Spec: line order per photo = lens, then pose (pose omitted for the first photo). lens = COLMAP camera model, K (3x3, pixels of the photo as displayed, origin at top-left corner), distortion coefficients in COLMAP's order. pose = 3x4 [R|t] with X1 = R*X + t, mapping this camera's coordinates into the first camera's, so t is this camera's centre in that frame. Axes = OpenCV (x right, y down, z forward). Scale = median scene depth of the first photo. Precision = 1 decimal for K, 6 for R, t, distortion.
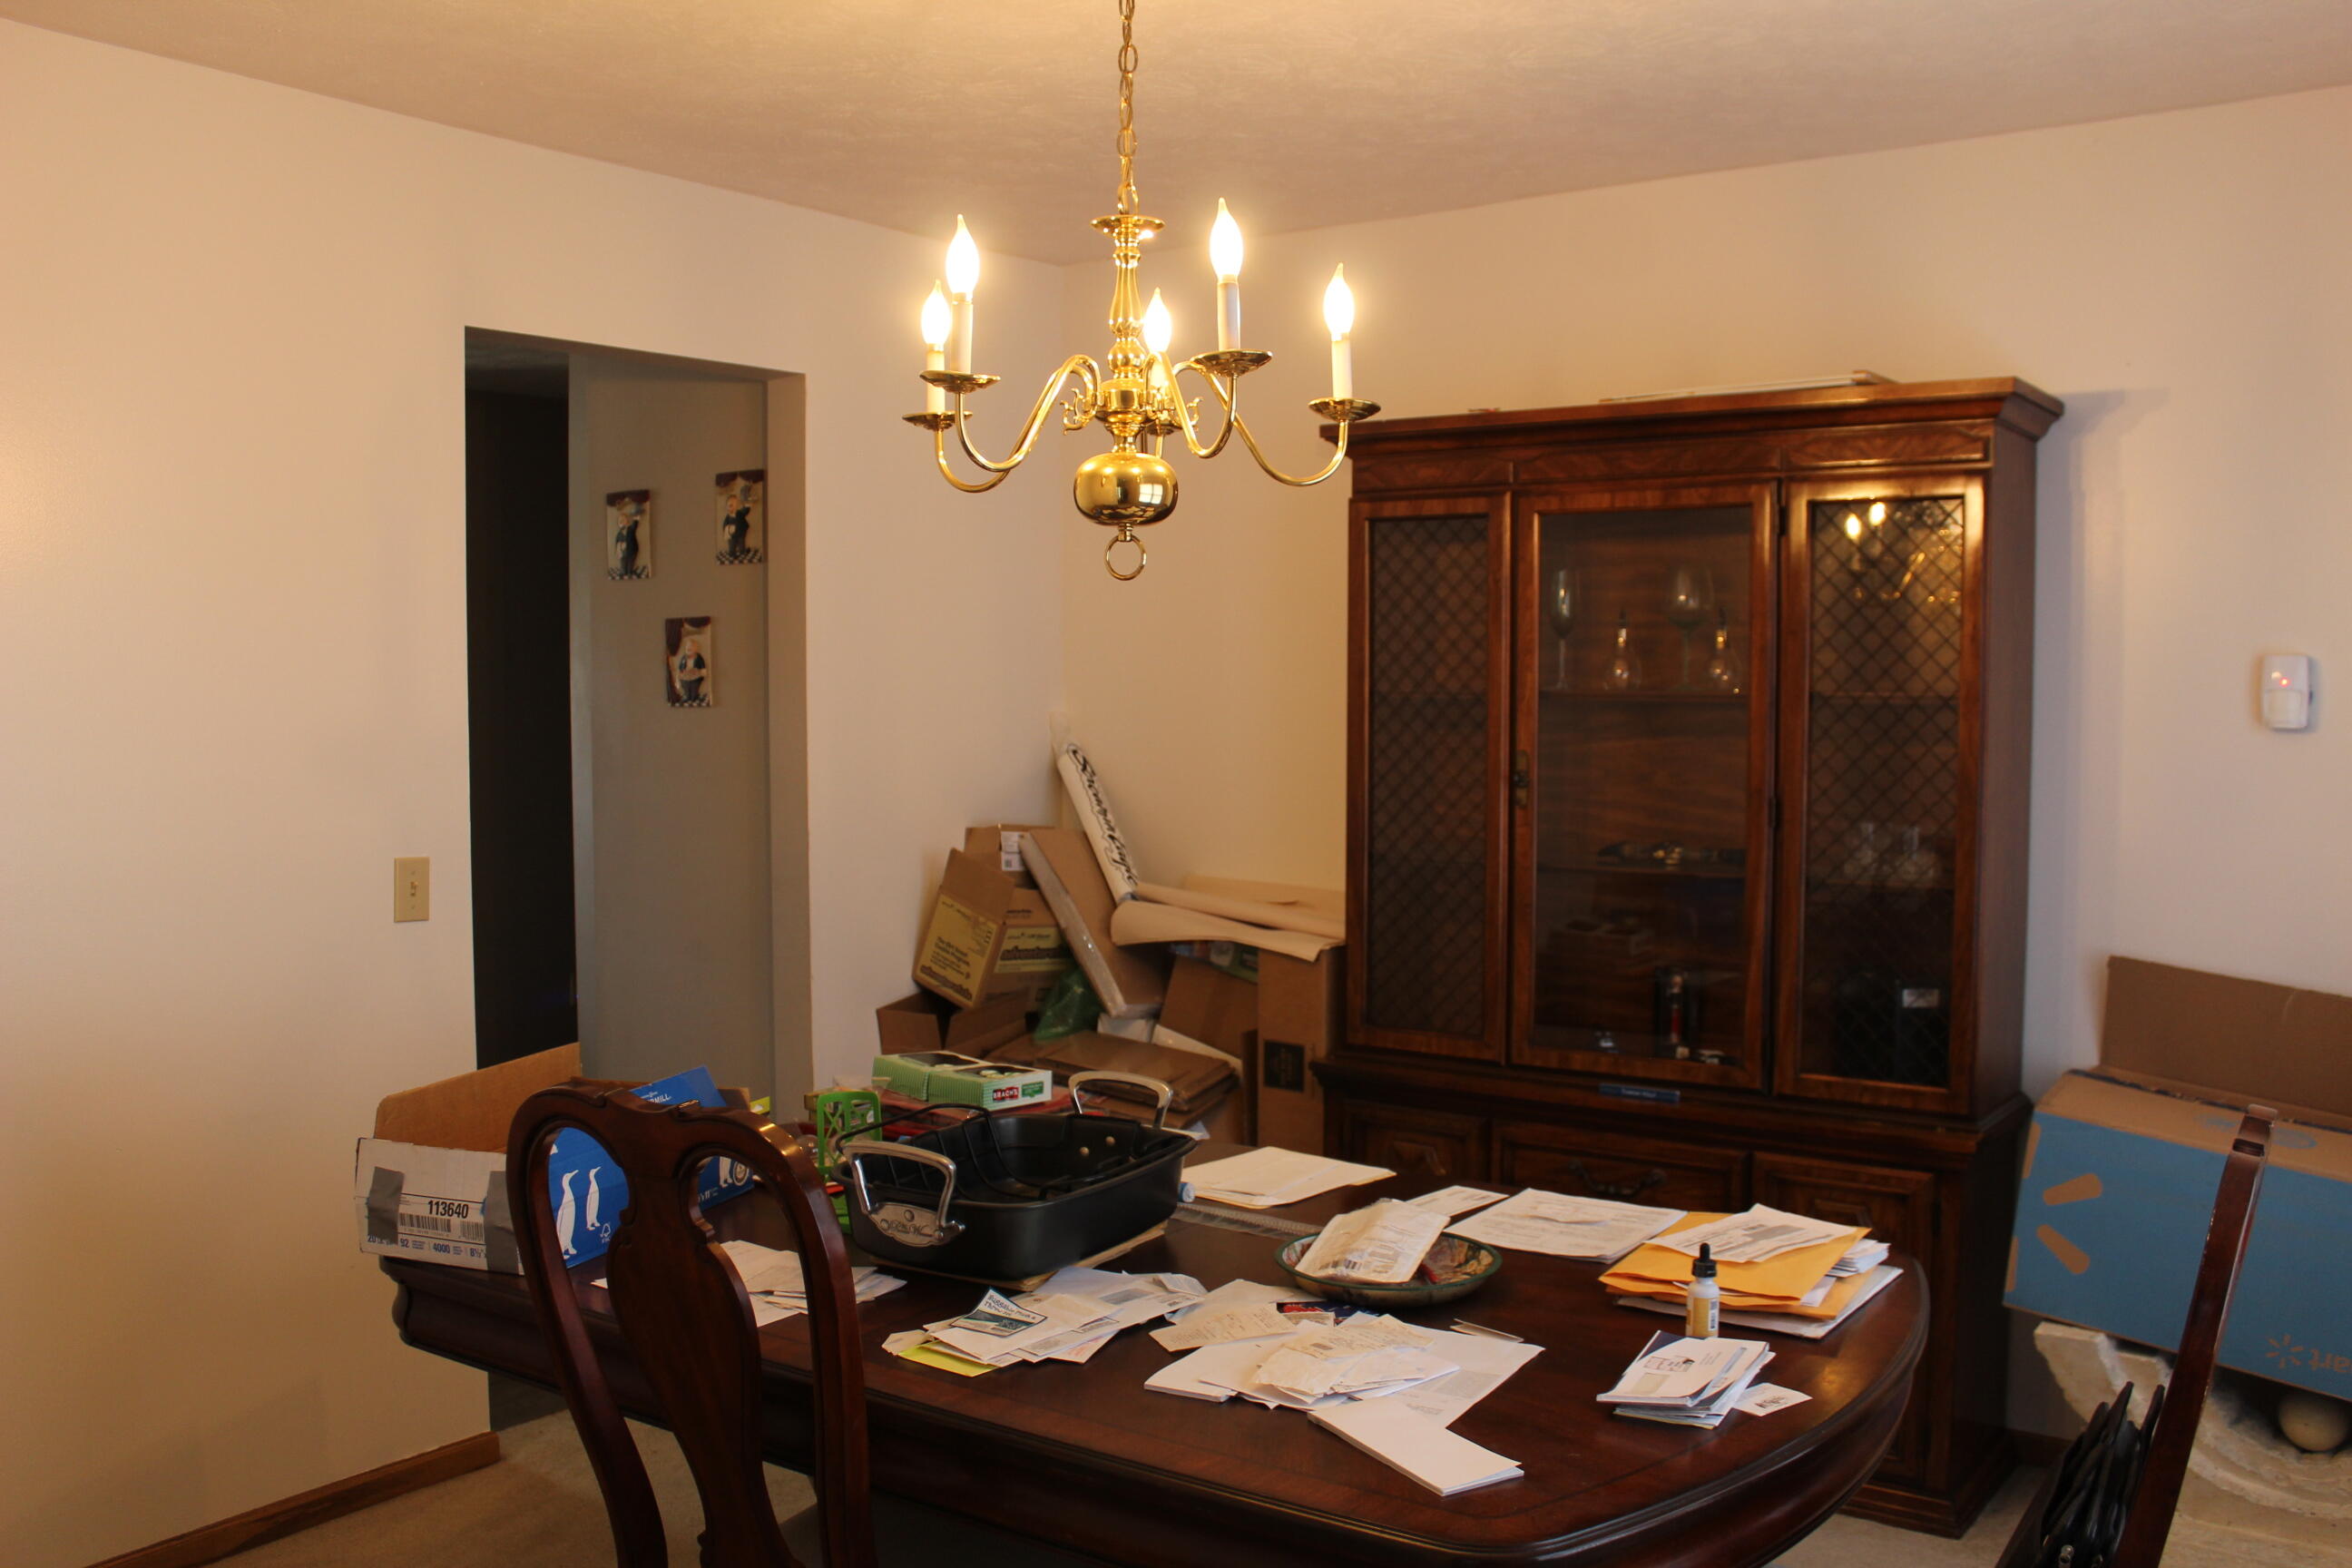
lens RADIAL K [[1972.1, 0, 1208.8], [0, 1972.1, 794.3], [0, 0, 1]] dist [-0.179273, 0.175615]
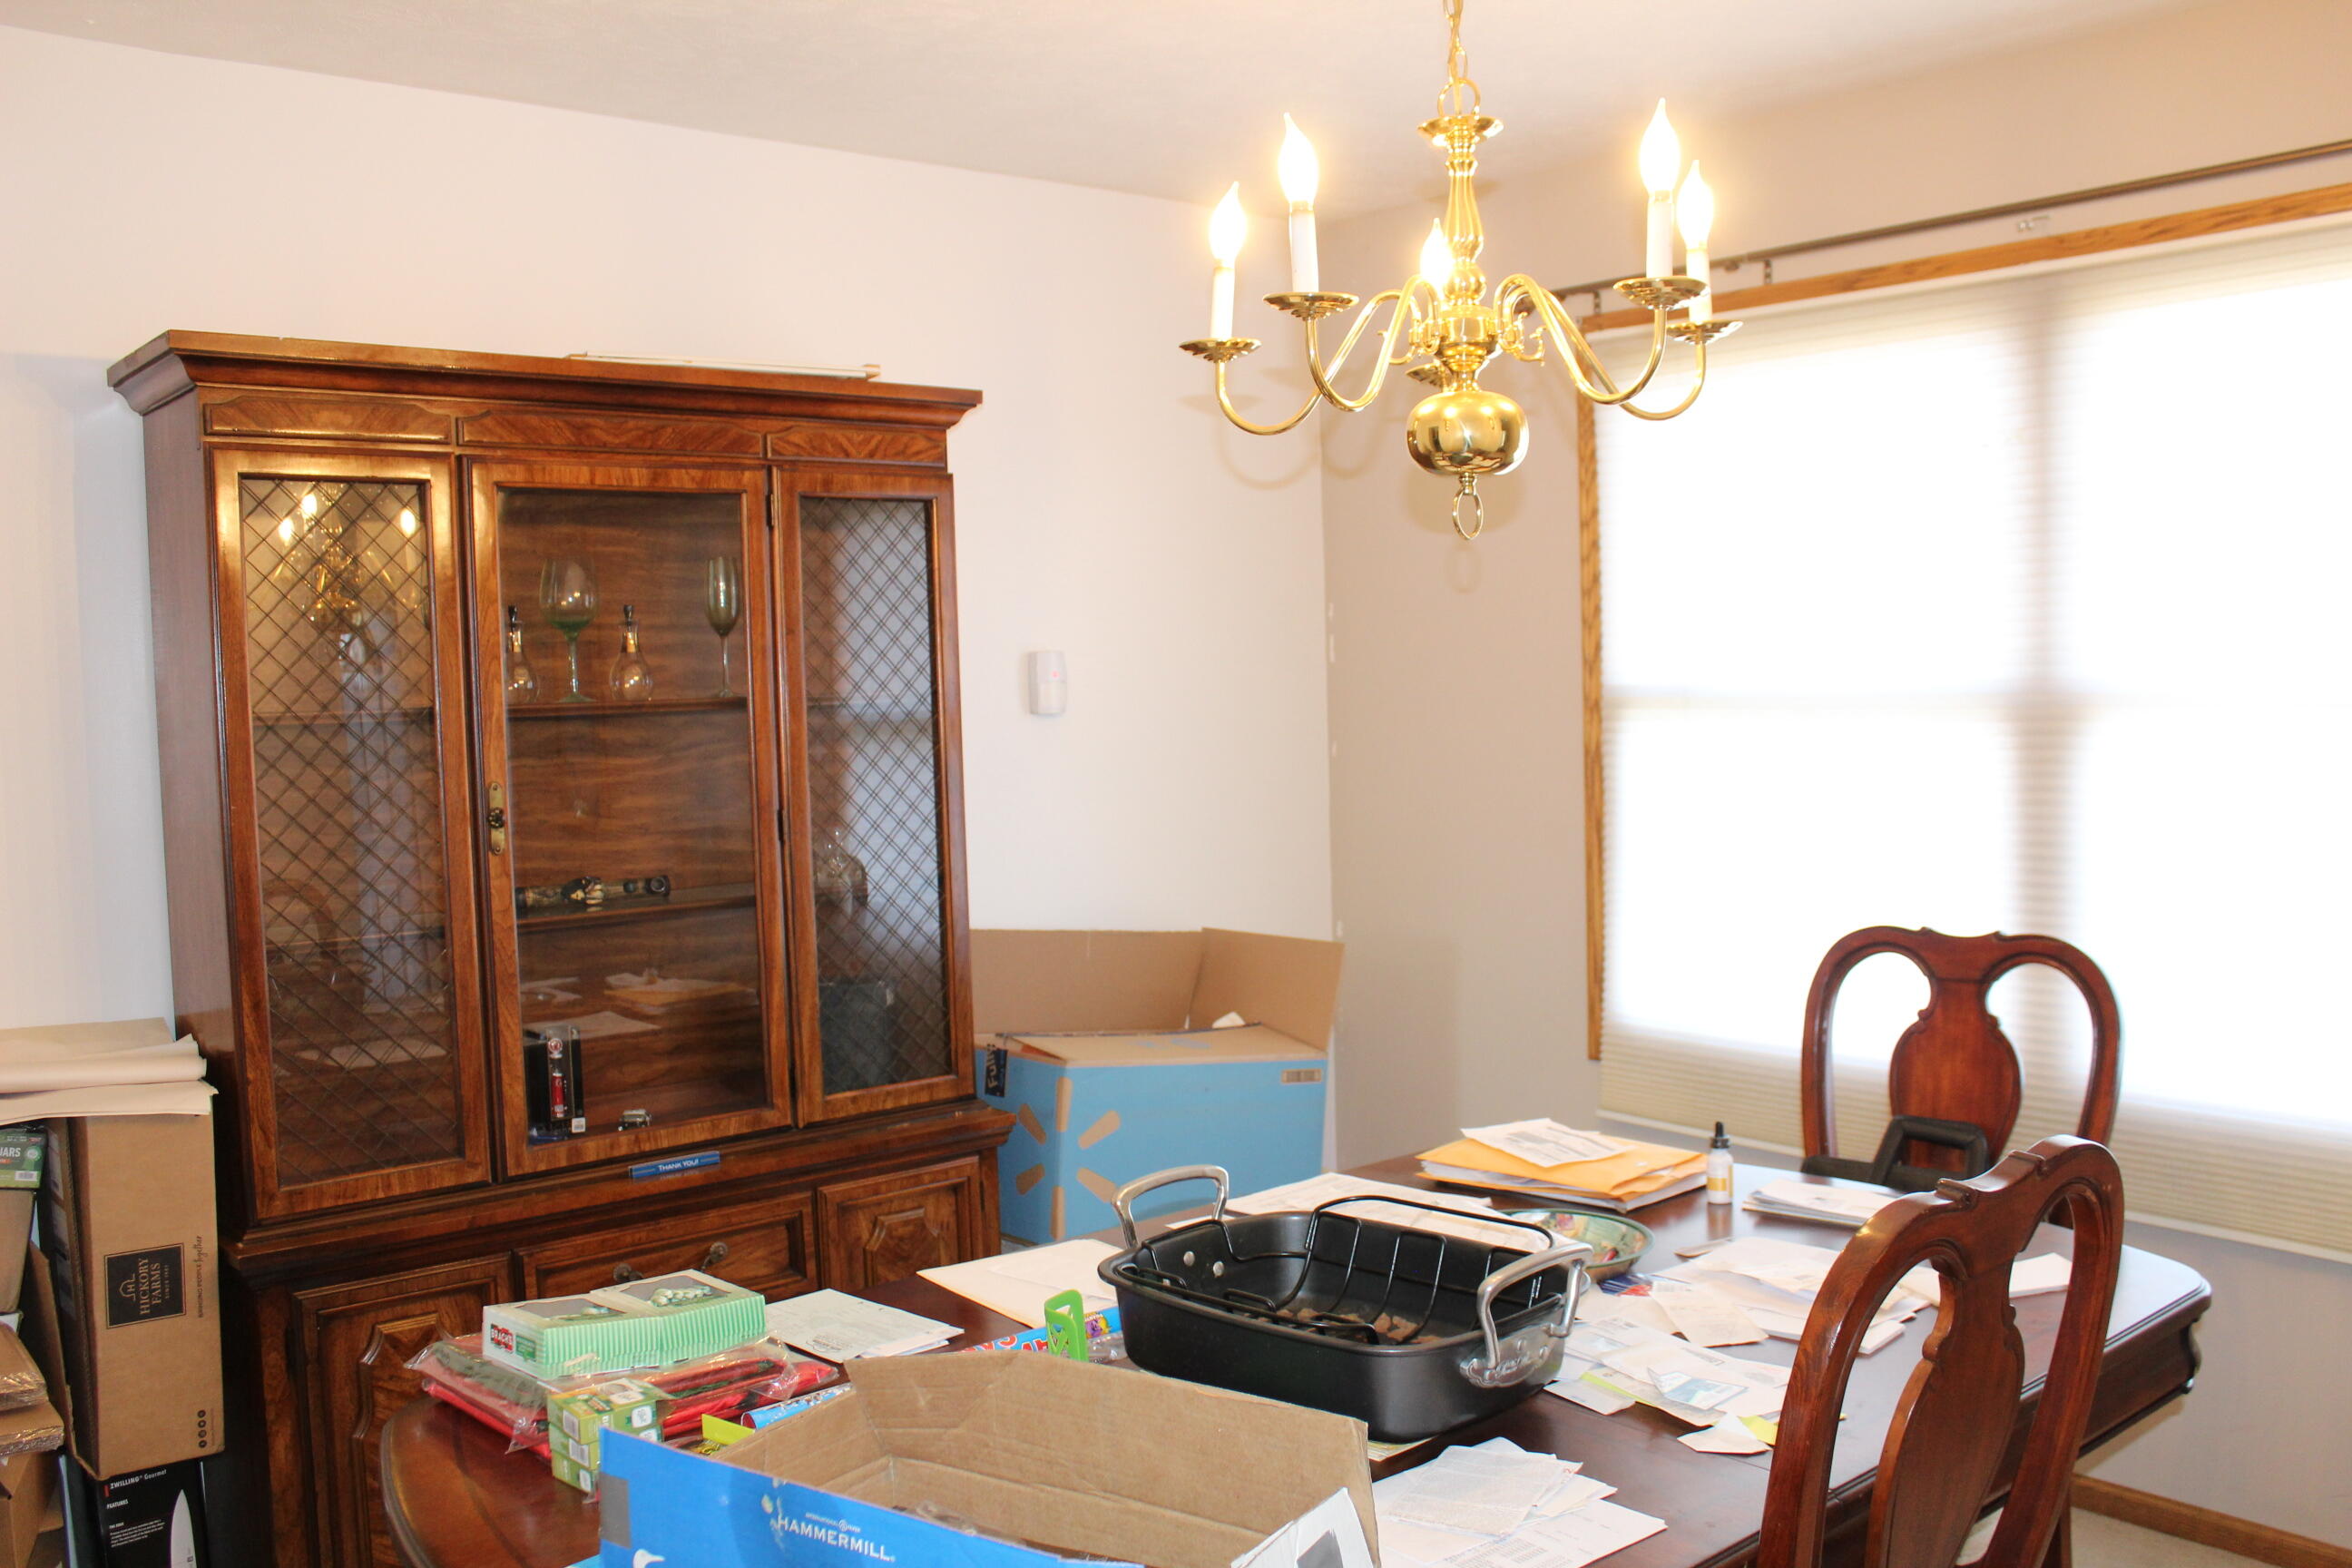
lens RADIAL K [[1972.1, 0, 1208.8], [0, 1972.1, 794.3], [0, 0, 1]] dist [-0.179273, 0.175615]
pose [[0.254680, -0.066608, 0.964729, -0.541702], [0.085312, 0.995283, 0.046196, -0.030193], [-0.963255, 0.070538, 0.259161, 0.543444]]
